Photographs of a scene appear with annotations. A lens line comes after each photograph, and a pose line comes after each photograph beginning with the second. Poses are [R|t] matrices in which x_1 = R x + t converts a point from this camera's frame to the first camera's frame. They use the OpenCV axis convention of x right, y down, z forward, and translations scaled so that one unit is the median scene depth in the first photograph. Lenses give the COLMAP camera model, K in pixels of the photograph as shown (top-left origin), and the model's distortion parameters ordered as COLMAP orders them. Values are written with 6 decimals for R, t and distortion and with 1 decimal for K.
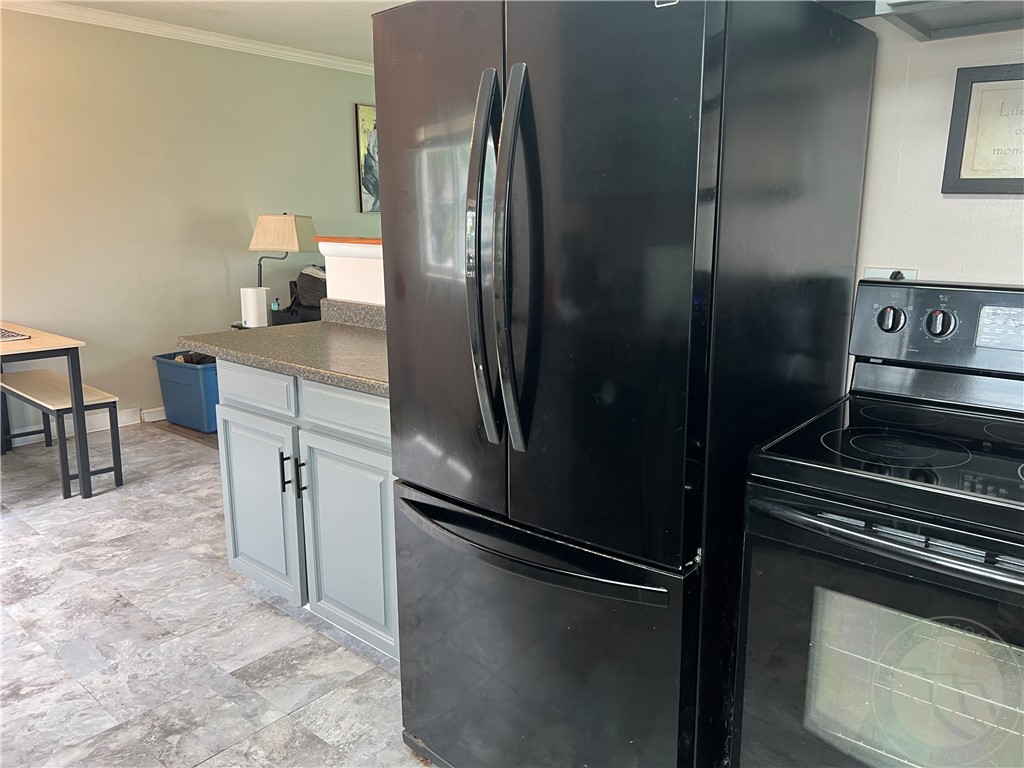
lens RADIAL K [[768.3, 0, 519.9], [0, 768.3, 378.4], [0, 0, 1]] dist [0.085527, -0.095773]
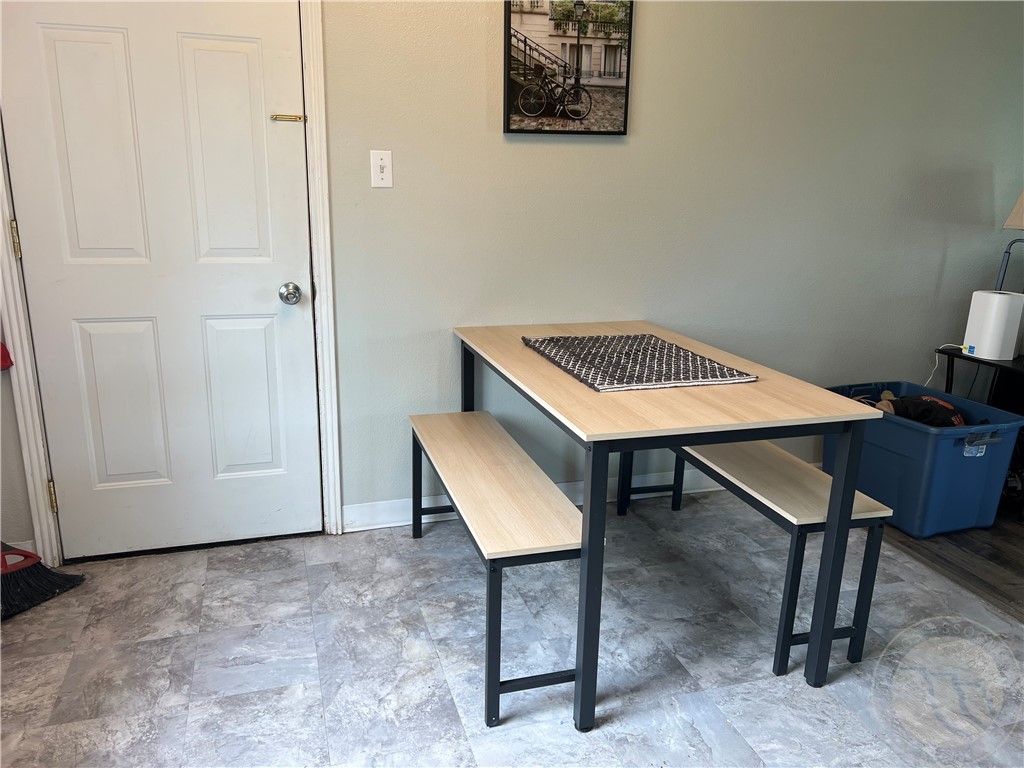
lens RADIAL K [[768.3, 0, 519.9], [0, 768.3, 378.4], [0, 0, 1]] dist [0.085527, -0.095773]
pose [[0.861507, 0.147537, -0.485838, -0.459017], [-0.124485, 0.989023, 0.079600, -0.069654], [0.492249, -0.008097, 0.870417, 0.393046]]
